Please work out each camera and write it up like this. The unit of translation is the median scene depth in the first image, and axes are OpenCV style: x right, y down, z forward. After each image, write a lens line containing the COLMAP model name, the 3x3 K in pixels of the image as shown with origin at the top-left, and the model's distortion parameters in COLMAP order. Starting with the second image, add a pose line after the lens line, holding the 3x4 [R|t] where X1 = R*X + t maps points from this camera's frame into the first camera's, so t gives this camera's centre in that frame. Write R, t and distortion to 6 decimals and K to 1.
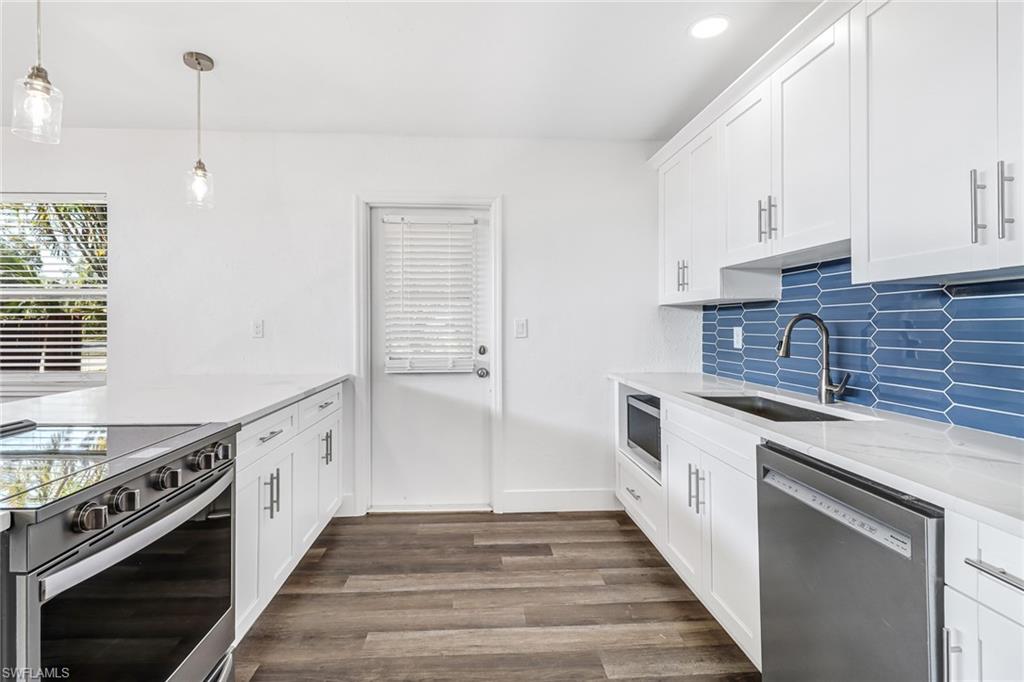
lens RADIAL K [[486.6, 0, 495.7], [0, 486.6, 322.0], [0, 0, 1]] dist [0.001549, -0.012729]
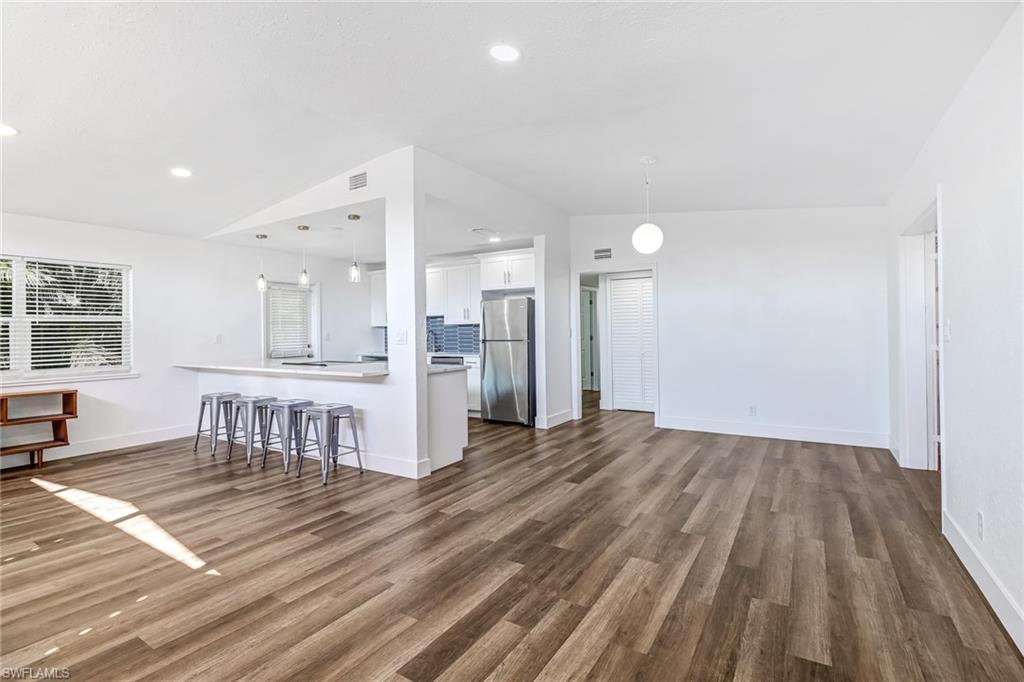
lens RADIAL K [[479.2, 0, 512.0], [0, 479.2, 341.0], [0, 0, 1]] dist [0.000212, -0.010911]
pose [[0.573879, -0.023096, 0.818614, -1.733645], [0.010197, 0.999726, 0.021057, -0.006011], [-0.818877, -0.003736, 0.573957, -1.425659]]
